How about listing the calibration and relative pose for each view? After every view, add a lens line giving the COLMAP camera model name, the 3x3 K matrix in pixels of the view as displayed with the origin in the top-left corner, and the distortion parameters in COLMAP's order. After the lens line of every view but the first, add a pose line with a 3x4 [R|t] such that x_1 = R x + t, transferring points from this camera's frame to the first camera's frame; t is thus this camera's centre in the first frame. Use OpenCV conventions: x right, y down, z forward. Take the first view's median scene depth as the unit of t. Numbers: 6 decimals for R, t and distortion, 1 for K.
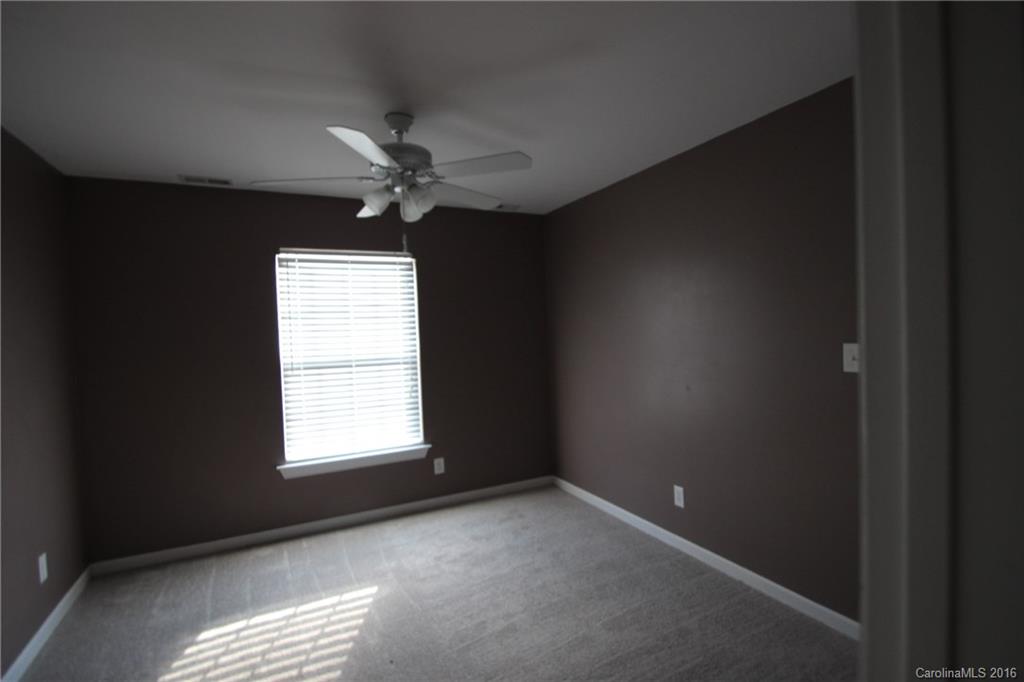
lens RADIAL K [[473.0, 0, 523.9], [0, 473.0, 346.6], [0, 0, 1]] dist [0.014991, -0.018818]
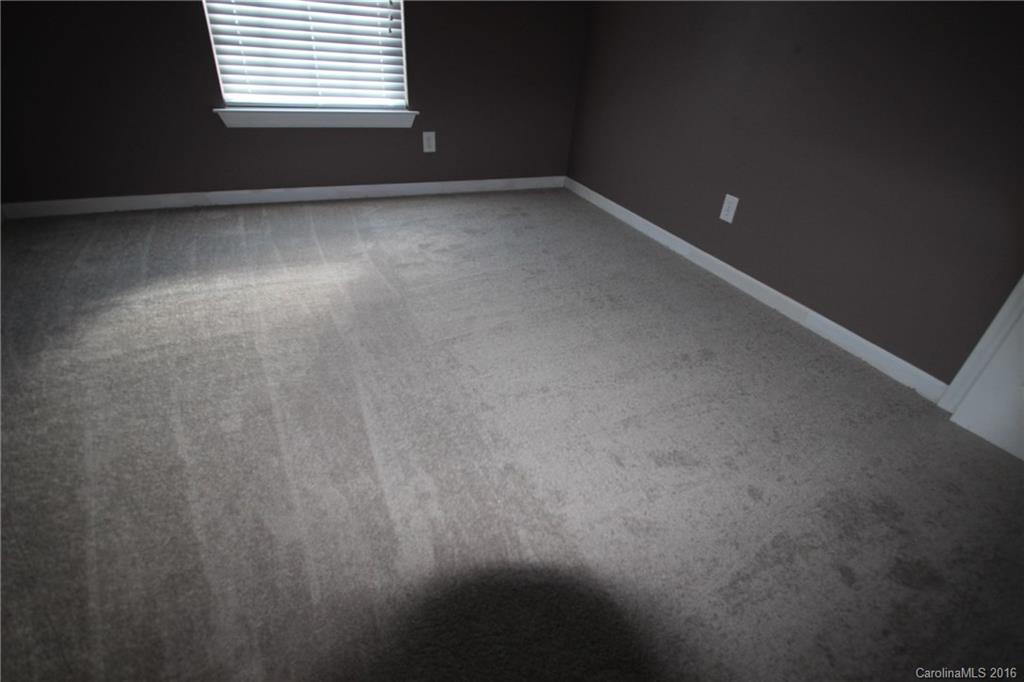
lens RADIAL K [[473.0, 0, 523.9], [0, 473.0, 346.6], [0, 0, 1]] dist [0.014991, -0.018818]
pose [[0.993109, 0.110769, 0.038265, -0.017300], [-0.113800, 0.833531, 0.540624, 0.123004], [0.027990, -0.541254, 0.840393, 0.206319]]
